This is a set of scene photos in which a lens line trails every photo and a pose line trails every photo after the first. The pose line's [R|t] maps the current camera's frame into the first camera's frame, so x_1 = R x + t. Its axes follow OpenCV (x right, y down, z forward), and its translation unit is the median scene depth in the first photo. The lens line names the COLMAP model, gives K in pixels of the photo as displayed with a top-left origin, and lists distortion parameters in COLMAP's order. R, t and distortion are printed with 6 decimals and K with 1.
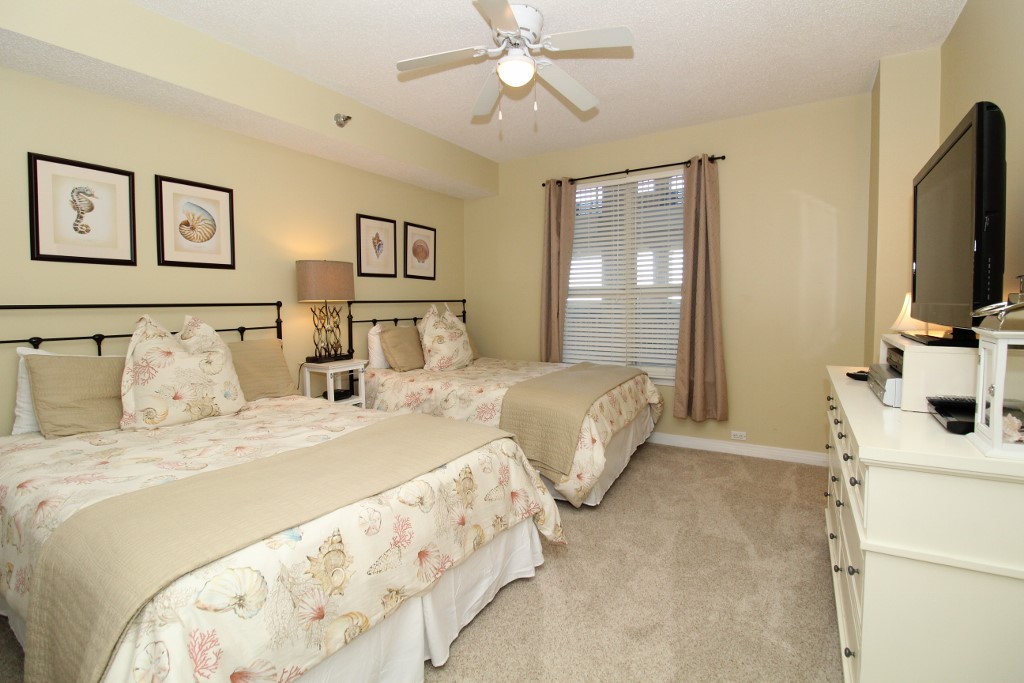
lens RADIAL K [[472.4, 0, 512.1], [0, 472.4, 332.1], [0, 0, 1]] dist [-0.003423, -0.010624]
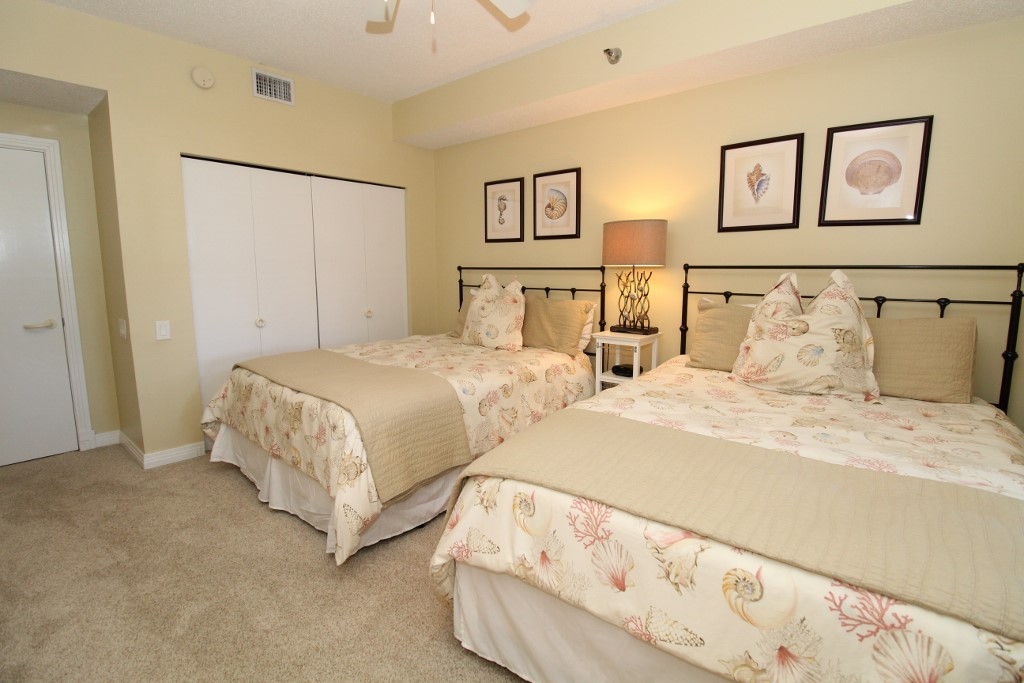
lens RADIAL K [[470.4, 0, 512.0], [0, 470.4, 341.5], [0, 0, 1]] dist [-0.003243, -0.000565]
pose [[-0.143224, 0.165022, -0.975835, 0.505952], [-0.062159, 0.982554, 0.175281, -0.062838], [0.987736, 0.085762, -0.130468, 0.838847]]
